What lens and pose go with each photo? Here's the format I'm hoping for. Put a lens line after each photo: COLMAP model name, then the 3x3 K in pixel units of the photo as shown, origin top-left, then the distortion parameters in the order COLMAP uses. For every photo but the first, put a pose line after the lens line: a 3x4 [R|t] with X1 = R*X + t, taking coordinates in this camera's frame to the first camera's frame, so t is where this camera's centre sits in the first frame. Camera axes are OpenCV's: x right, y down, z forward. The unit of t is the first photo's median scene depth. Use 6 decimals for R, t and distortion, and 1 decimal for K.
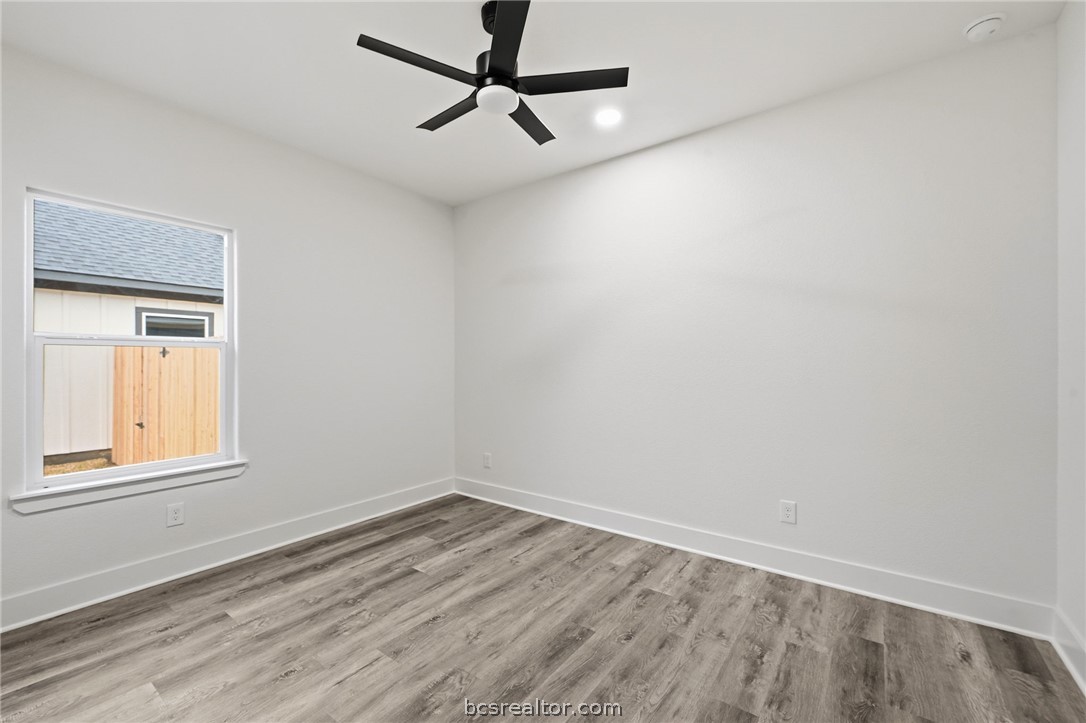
lens RADIAL K [[510.6, 0, 543.0], [0, 510.6, 361.5], [0, 0, 1]] dist [-0.000883, -0.000031]
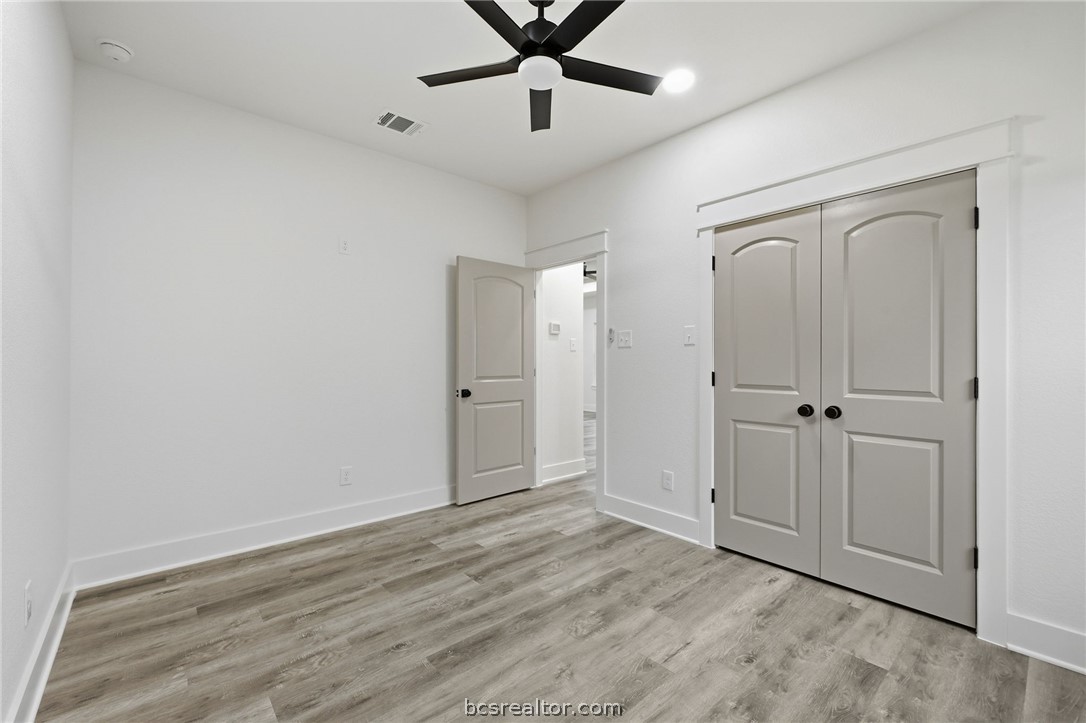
lens RADIAL K [[411.9, 0, 543.0], [0, 411.9, 361.5], [0, 0, 1]] dist [-0.000184, -0.000036]
pose [[-0.980751, 0.000799, 0.195263, -0.243161], [0.000168, 0.999995, -0.003247, 0.027360], [-0.195264, -0.003152, -0.980746, 1.743529]]
